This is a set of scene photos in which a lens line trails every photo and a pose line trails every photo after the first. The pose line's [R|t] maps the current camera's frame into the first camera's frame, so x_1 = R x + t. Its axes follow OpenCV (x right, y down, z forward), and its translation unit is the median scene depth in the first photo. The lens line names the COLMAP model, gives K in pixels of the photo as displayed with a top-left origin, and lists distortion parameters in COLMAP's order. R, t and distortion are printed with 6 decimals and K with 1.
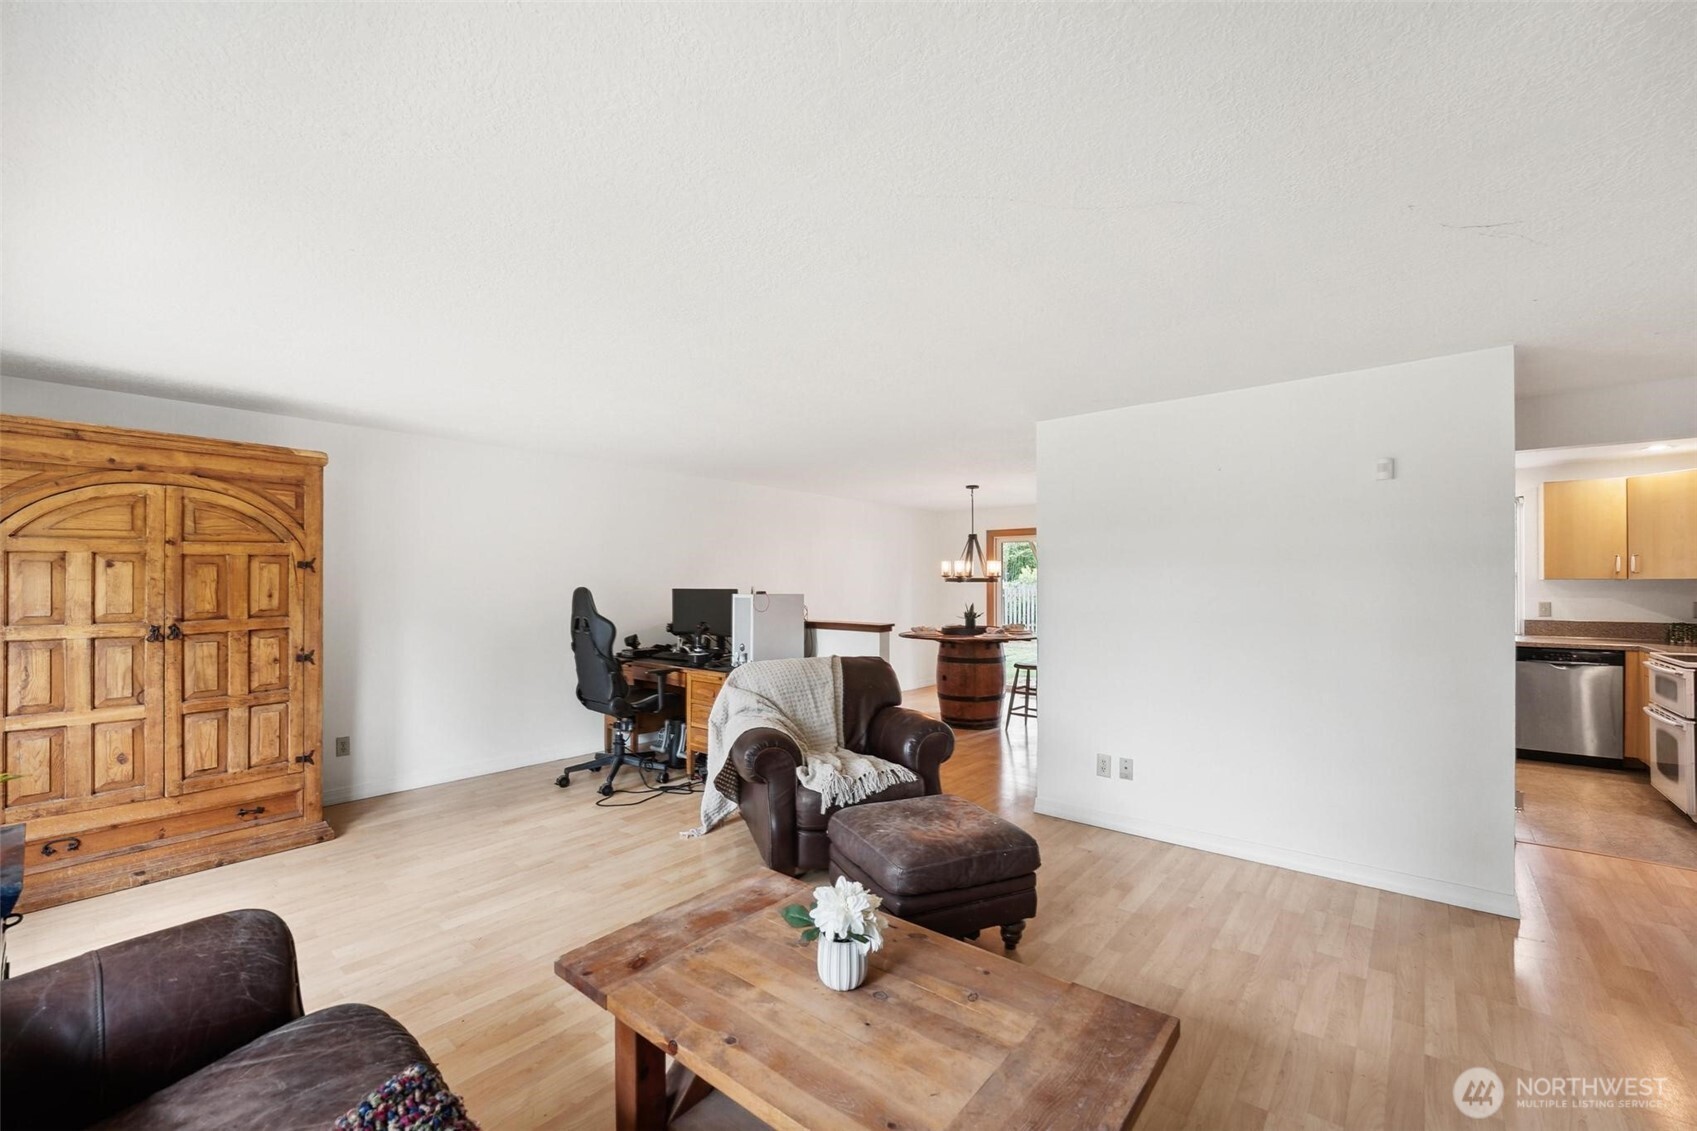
lens RADIAL K [[689.7, 0, 848.2], [0, 689.7, 582.2], [0, 0, 1]] dist [-0.011968, -0.000038]
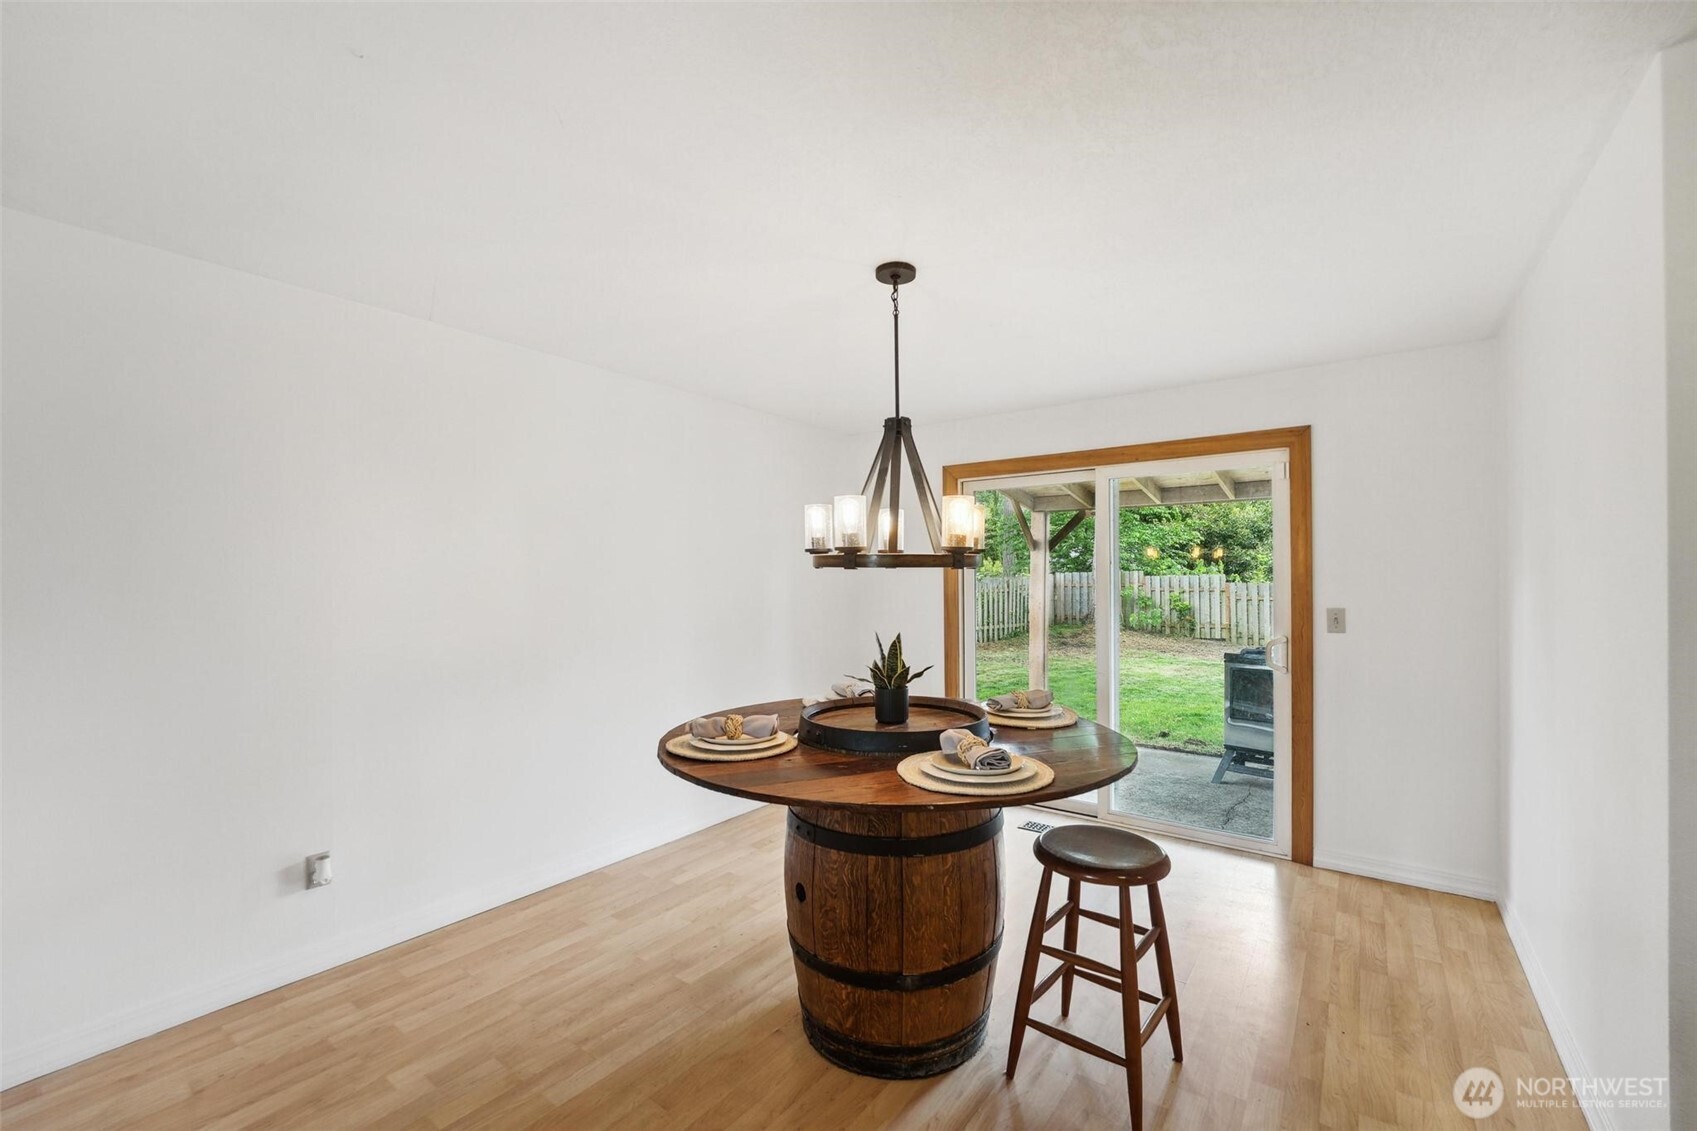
lens RADIAL K [[689.7, 0, 848.2], [0, 689.7, 582.2], [0, 0, 1]] dist [-0.011968, -0.000038]
pose [[0.998363, -0.010019, 0.056313, 0.139201], [0.009605, 0.999925, 0.007621, 0.004215], [-0.056385, -0.007067, 0.998384, 0.681071]]
